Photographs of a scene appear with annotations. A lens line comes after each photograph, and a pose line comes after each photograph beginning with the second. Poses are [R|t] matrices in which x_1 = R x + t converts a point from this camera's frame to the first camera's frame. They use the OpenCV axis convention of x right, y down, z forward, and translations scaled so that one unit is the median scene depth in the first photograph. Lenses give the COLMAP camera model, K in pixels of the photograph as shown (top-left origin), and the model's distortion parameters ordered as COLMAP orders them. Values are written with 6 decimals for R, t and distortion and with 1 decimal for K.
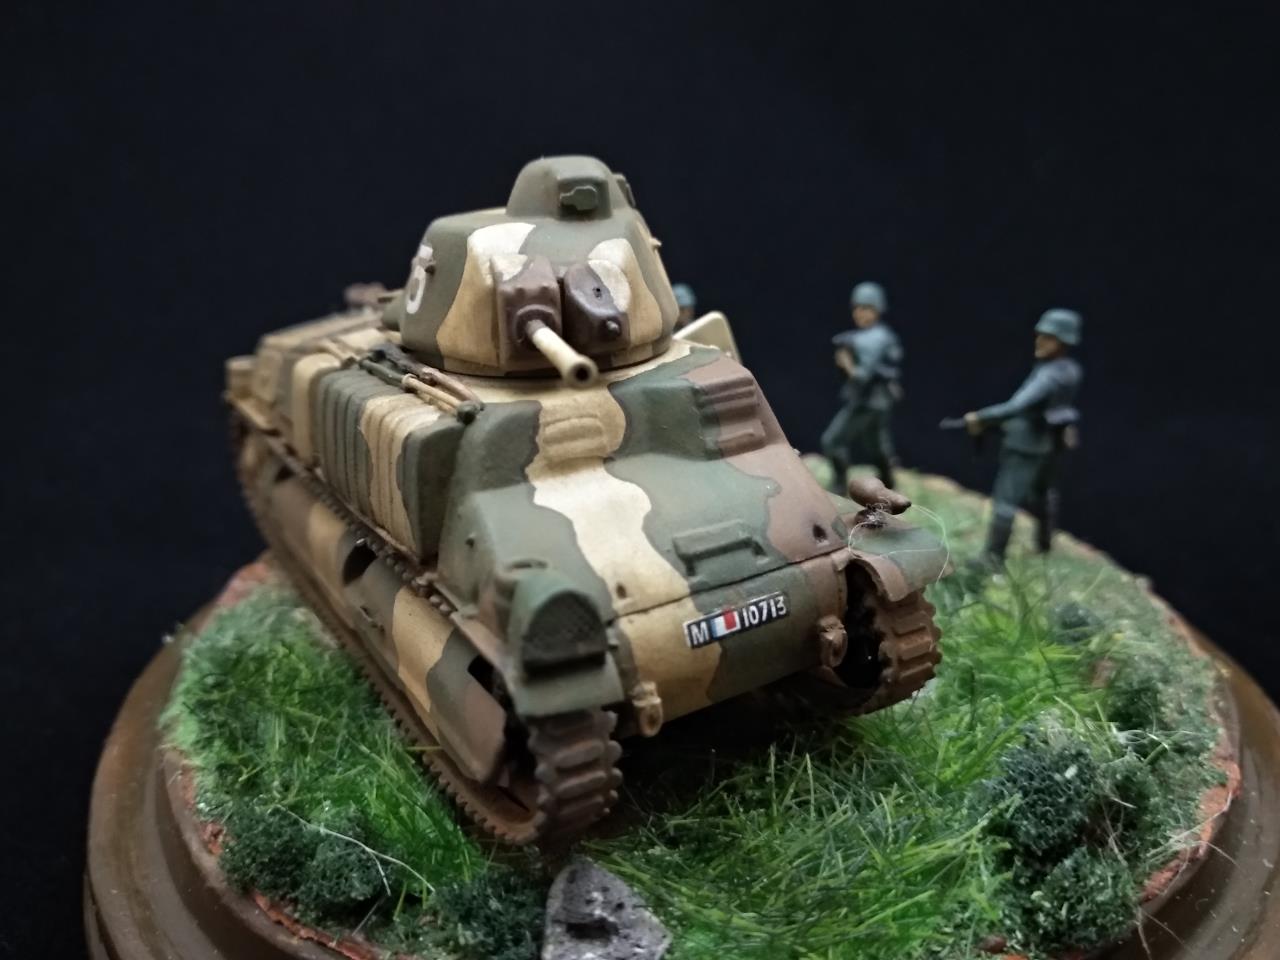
lens RADIAL K [[1097.6, 0, 640.0], [0, 1097.6, 480.0], [0, 0, 1]] dist [0.047257, -0.247341]
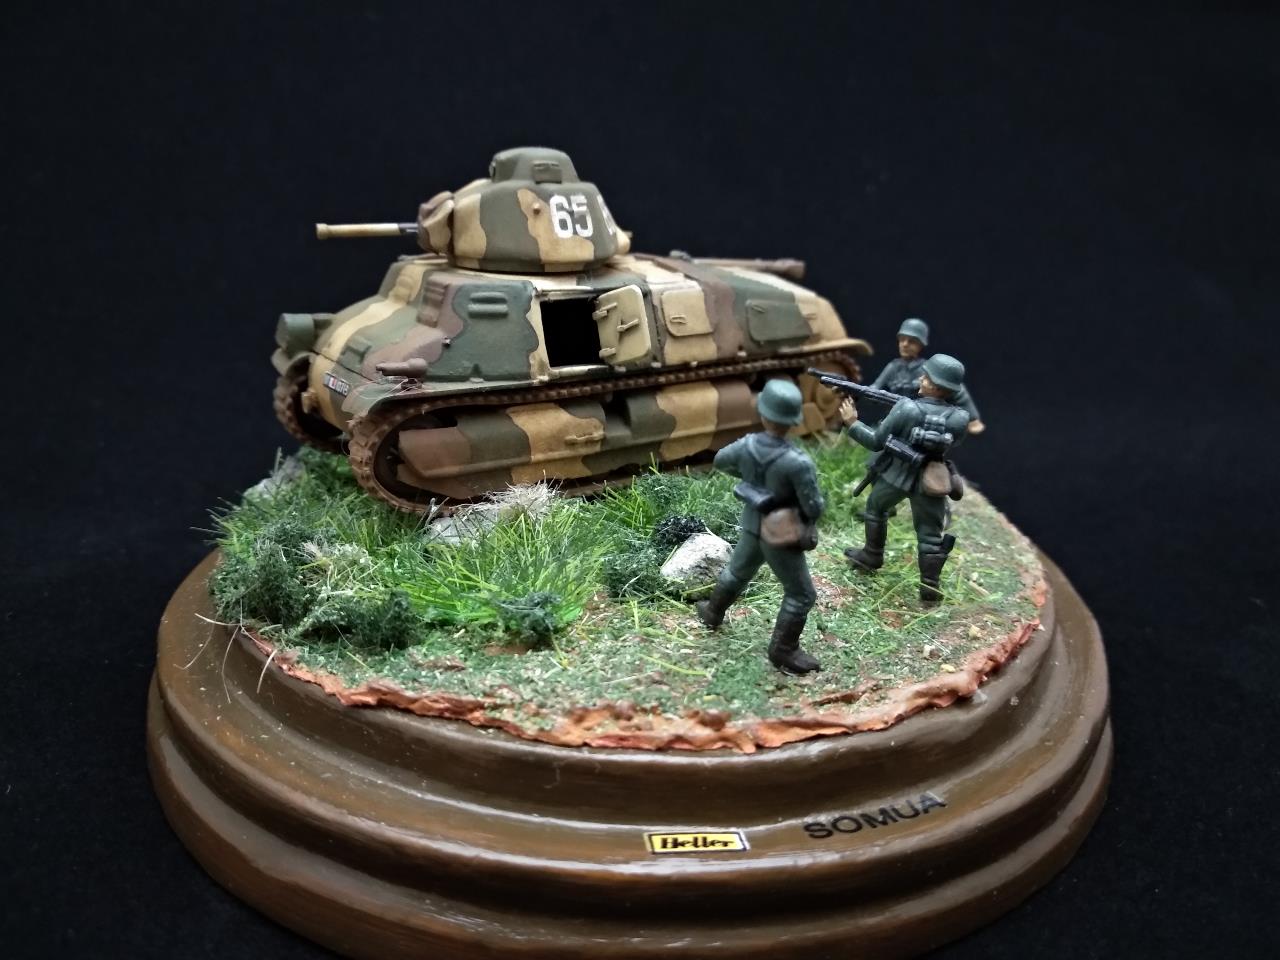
lens RADIAL K [[1037.4, 0, 638.3], [0, 1037.4, 515.5], [0, 0, 1]] dist [0.037061, -0.000692]
pose [[0.066589, 0.374855, -0.924689, 1.727134], [-0.380063, 0.866410, 0.323860, -0.419546], [0.922560, 0.329875, 0.200162, 1.119076]]
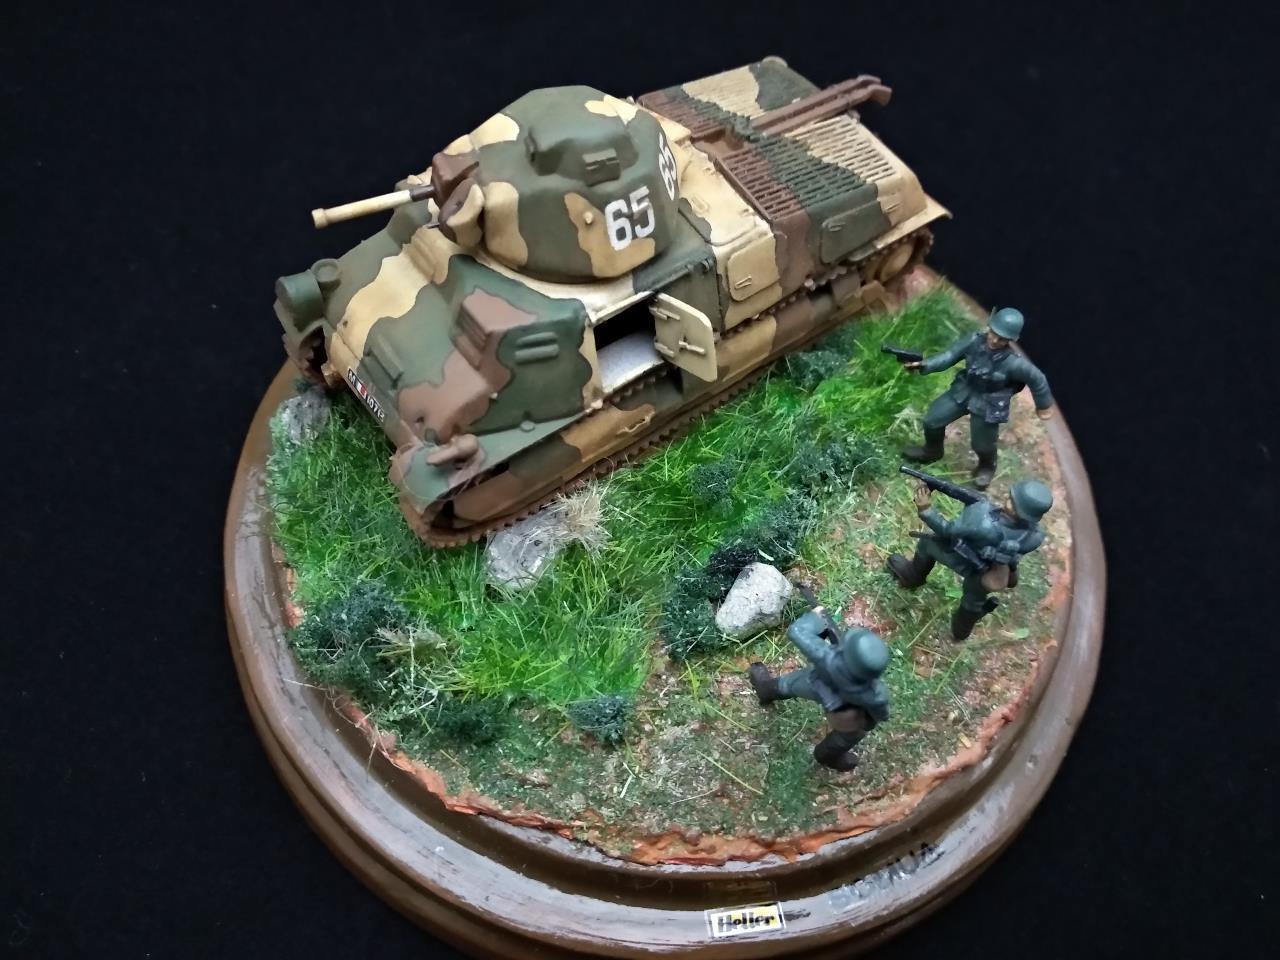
lens RADIAL K [[1009.1, 0, 631.3], [0, 1009.1, 498.6], [0, 0, 1]] dist [0.033027, -0.003092]
pose [[0.086158, 0.866952, -0.490887, 0.962578], [-0.414623, 0.479225, 0.773583, -1.098385], [0.905905, 0.136882, 0.400747, 0.719052]]
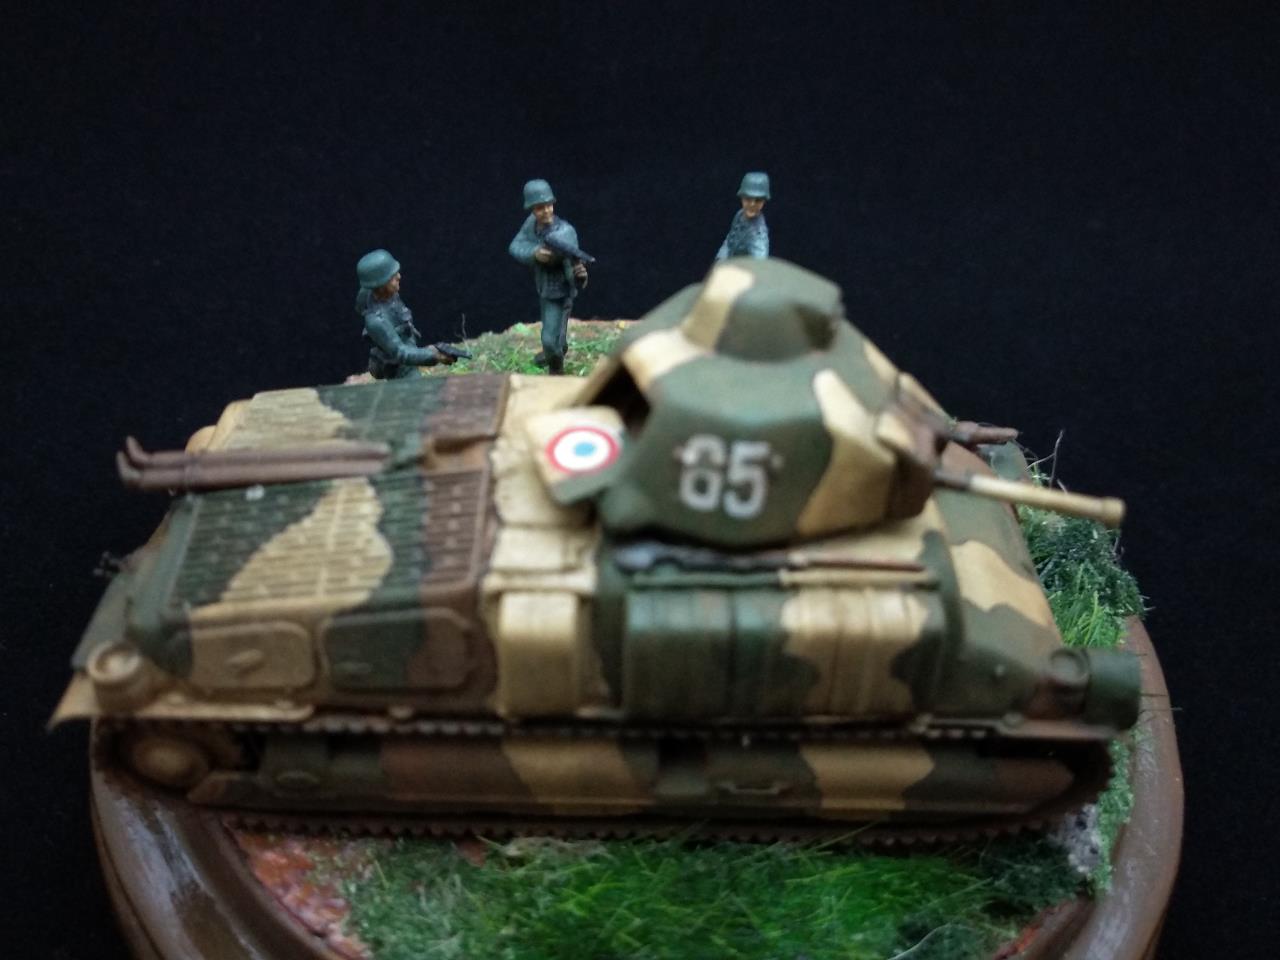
lens RADIAL K [[1062.3, 0, 640.0], [0, 1062.3, 480.0], [0, 0, 1]] dist [-0.007136, -0.009952]
pose [[0.527284, -0.525852, 0.667422, -0.880755], [0.247500, 0.846480, 0.471396, -0.648715], [-0.812844, -0.083373, 0.576484, 0.627739]]
